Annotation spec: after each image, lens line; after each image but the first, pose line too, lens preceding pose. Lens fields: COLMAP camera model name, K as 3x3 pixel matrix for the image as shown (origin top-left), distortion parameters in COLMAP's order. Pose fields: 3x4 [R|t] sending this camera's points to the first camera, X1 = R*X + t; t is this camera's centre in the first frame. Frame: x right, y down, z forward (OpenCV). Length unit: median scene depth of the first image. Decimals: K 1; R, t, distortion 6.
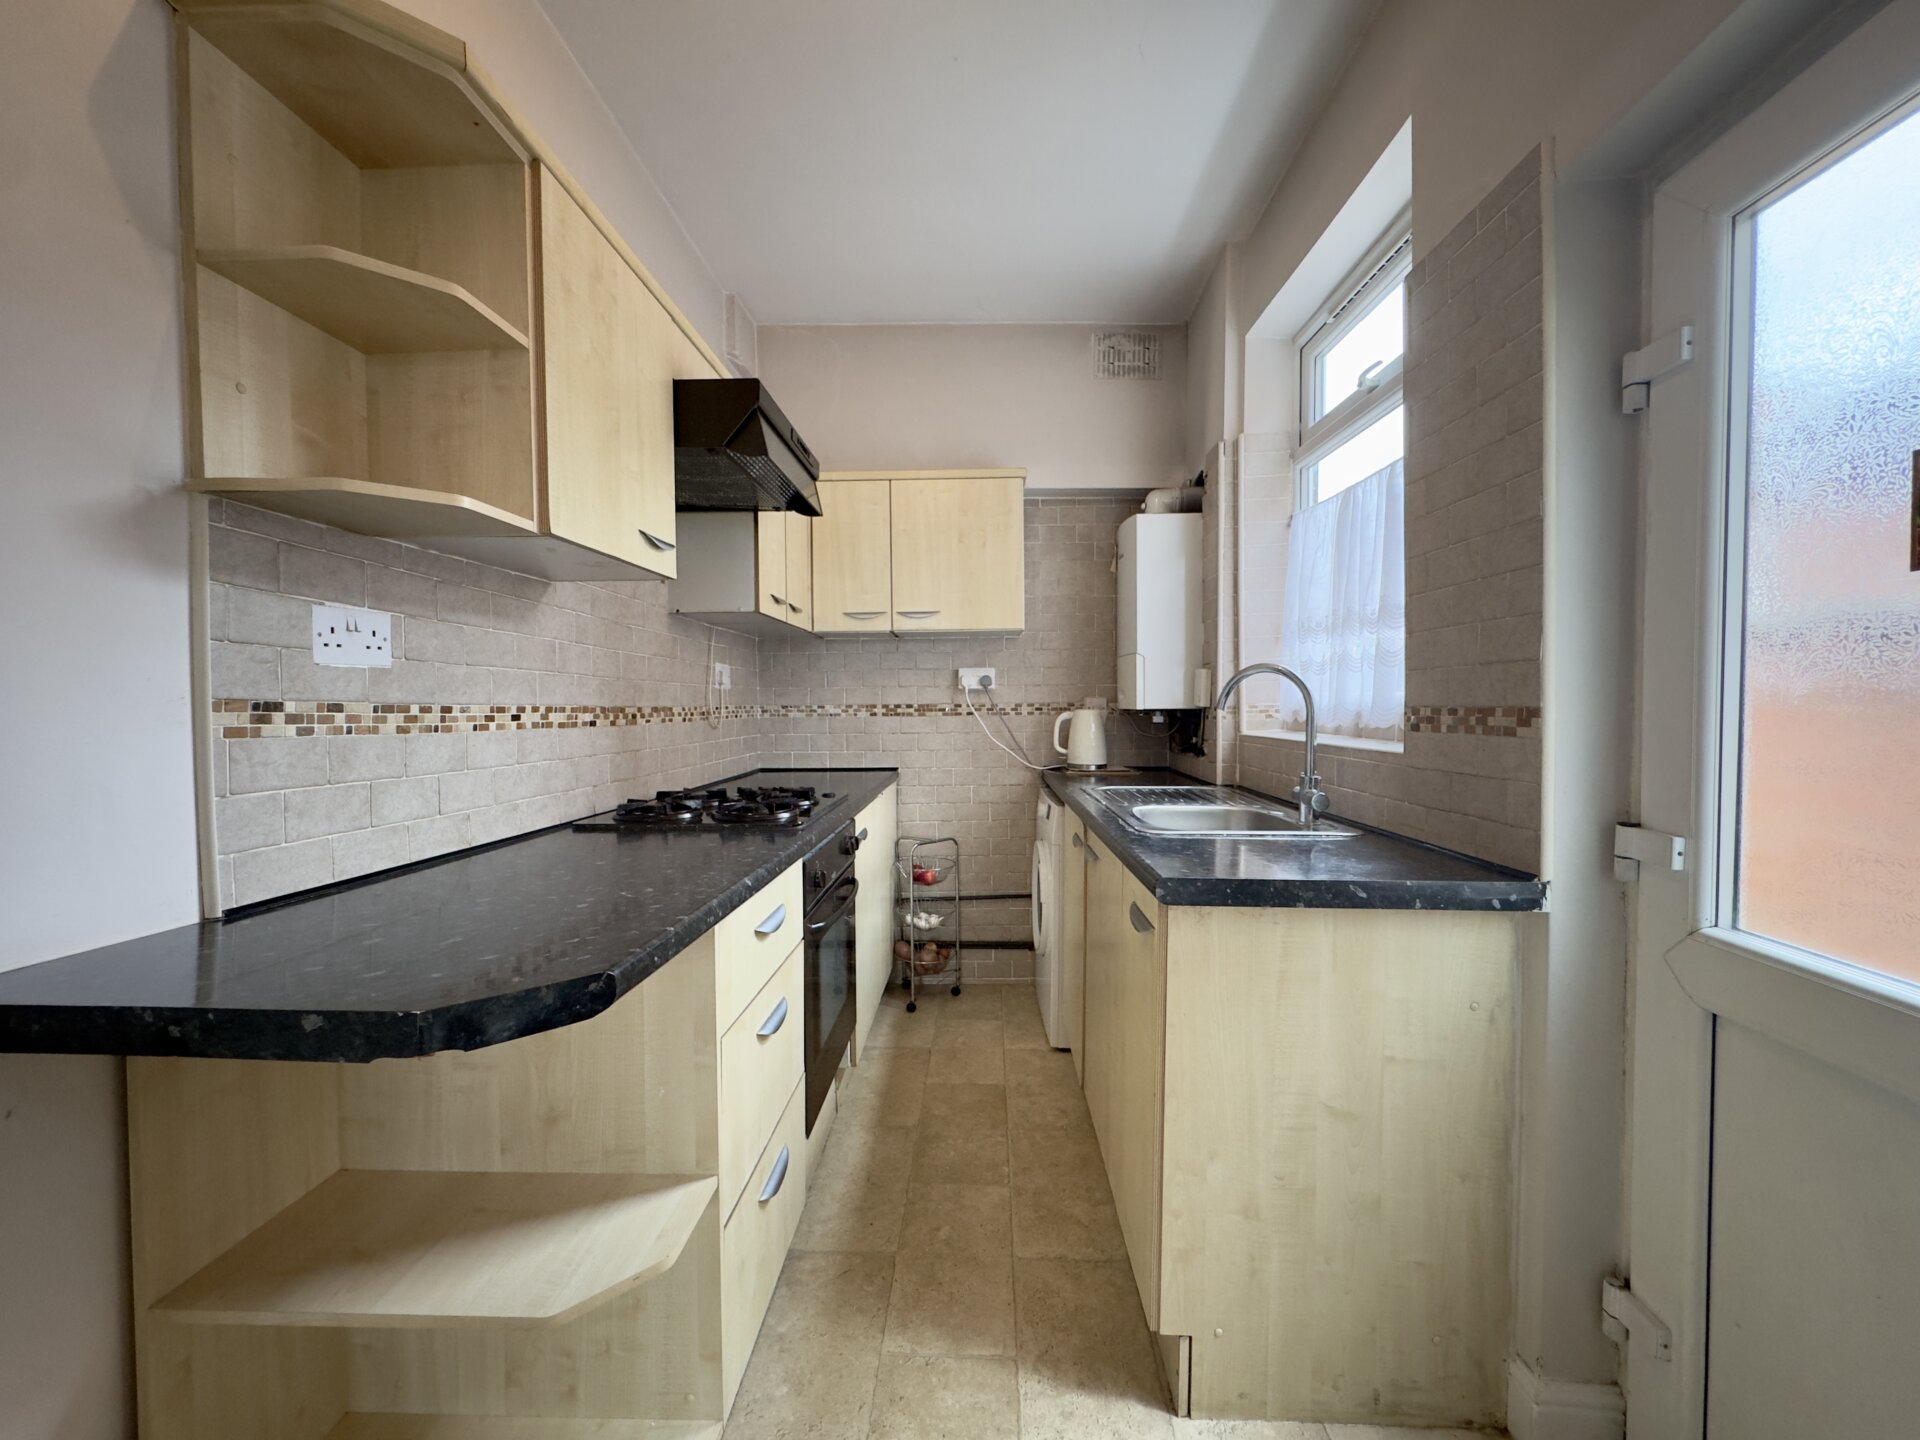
lens RADIAL K [[761.4, 0, 962.5], [0, 761.4, 721.4], [0, 0, 1]] dist [-0.004348, 0.000804]
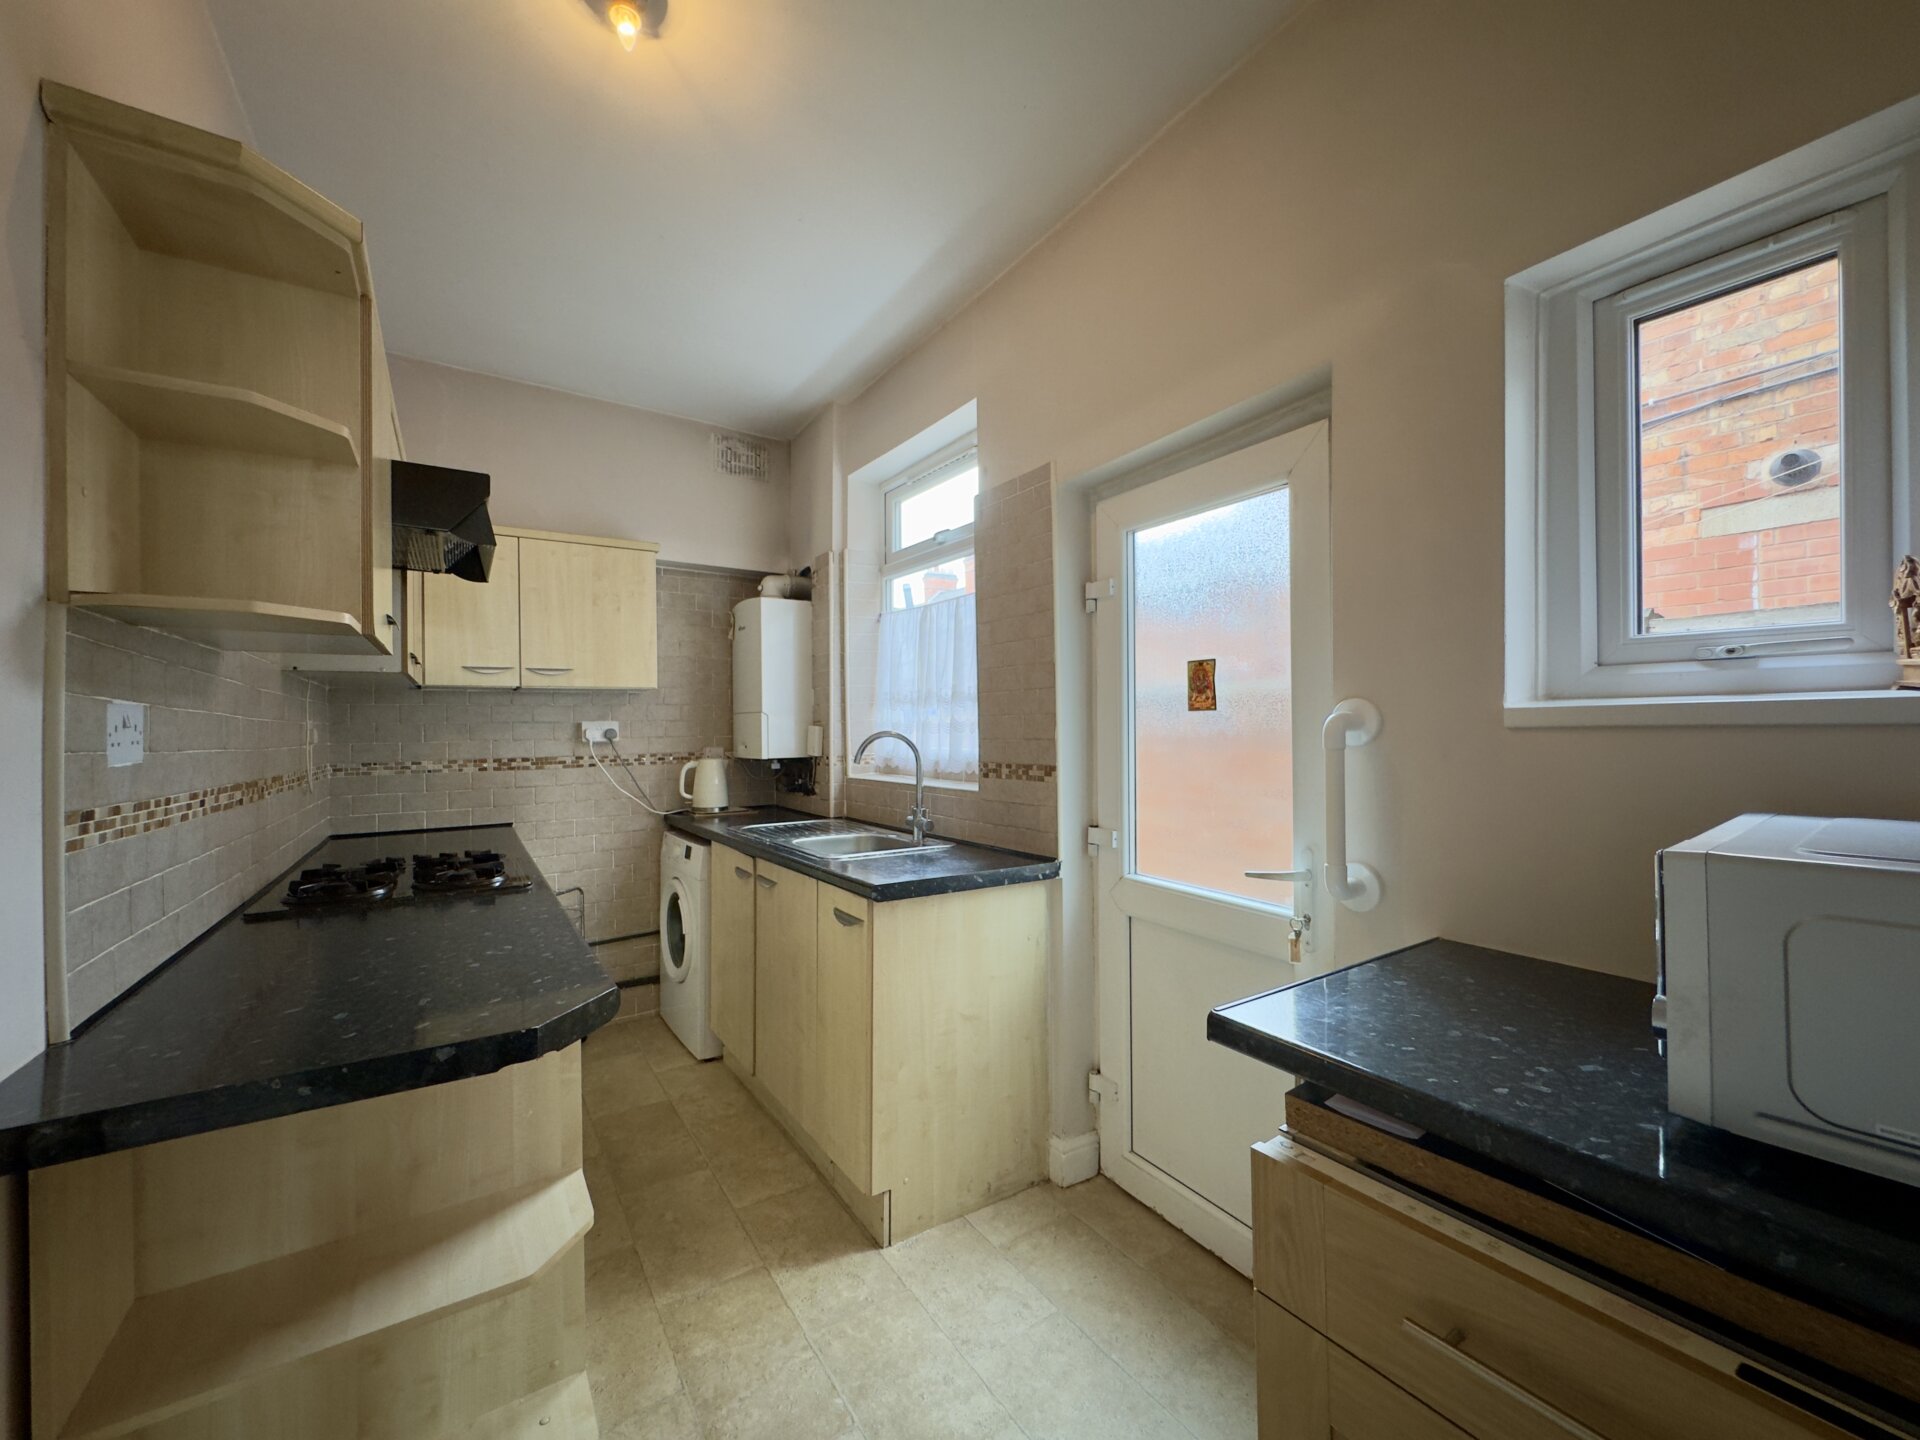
lens RADIAL K [[761.4, 0, 958.0], [0, 761.4, 724.2], [0, 0, 1]] dist [-0.004348, 0.000804]
pose [[0.815415, -0.001534, 0.578875, -0.391852], [0.020917, 0.999422, -0.026816, -0.059283], [-0.578499, 0.033975, 0.814975, -0.286655]]
